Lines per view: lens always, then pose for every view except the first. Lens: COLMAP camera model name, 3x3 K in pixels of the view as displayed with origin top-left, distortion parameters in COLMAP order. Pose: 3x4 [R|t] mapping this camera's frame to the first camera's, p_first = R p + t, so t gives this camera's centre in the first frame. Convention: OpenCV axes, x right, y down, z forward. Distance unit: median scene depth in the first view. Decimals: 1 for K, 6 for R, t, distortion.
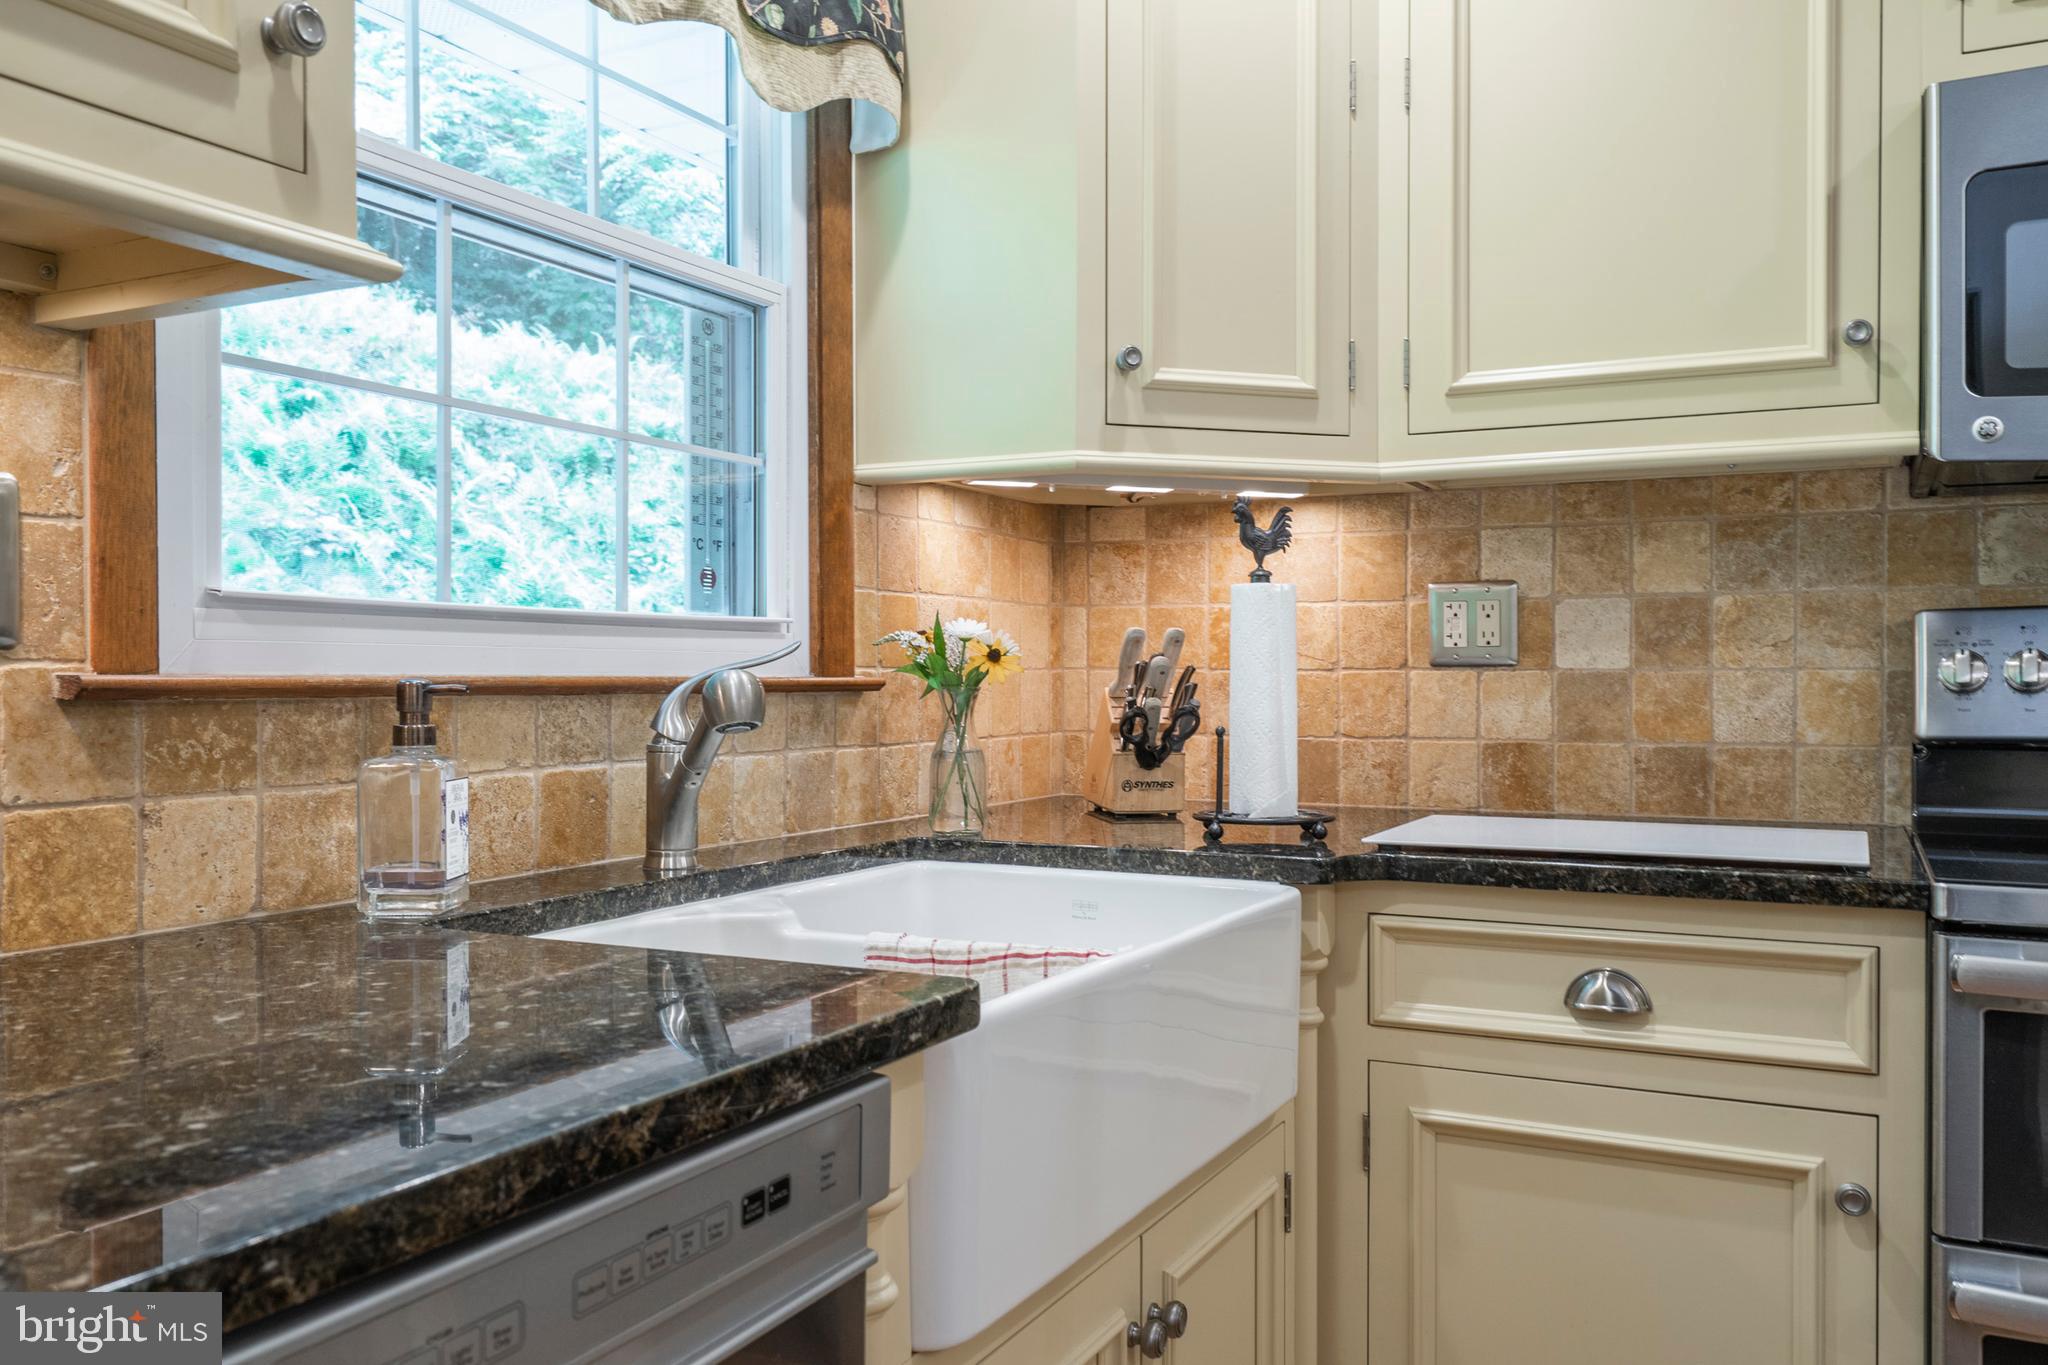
lens RADIAL K [[1620.6, 0, 978.4], [0, 1620.6, 684.0], [0, 0, 1]] dist [0.012990, -0.001816]
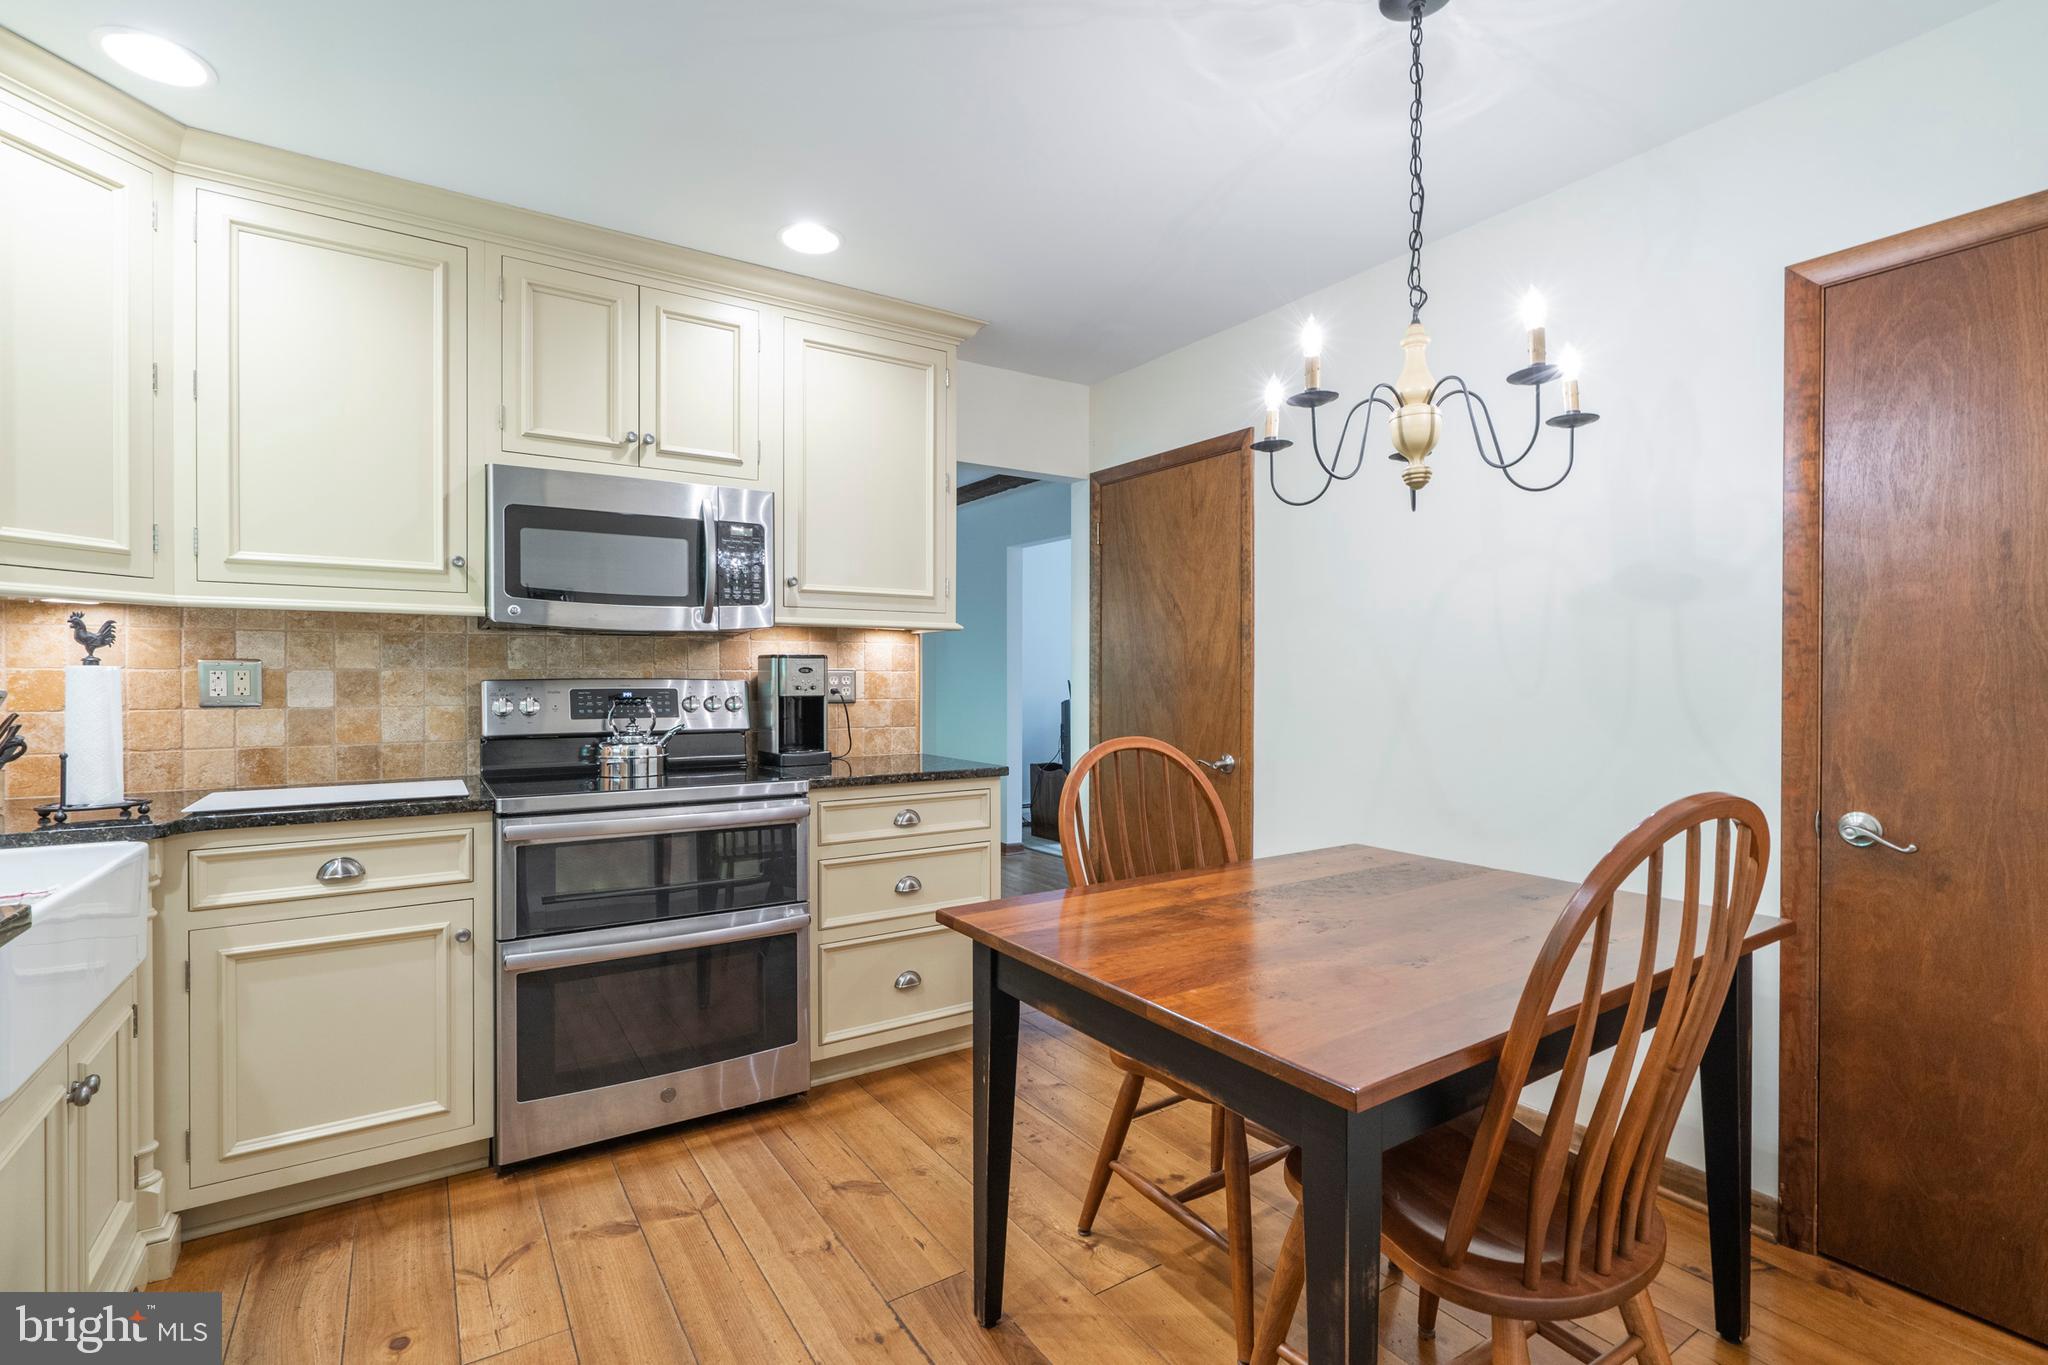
lens RADIAL K [[925.6, 0, 1046.9], [0, 925.6, 690.1], [0, 0, 1]] dist [0.000530, 0.000219]
pose [[0.458462, -0.007980, 0.888678, -0.222302], [0.002905, 0.999968, 0.007481, -0.040667], [-0.888709, -0.000848, 0.458471, -0.309533]]
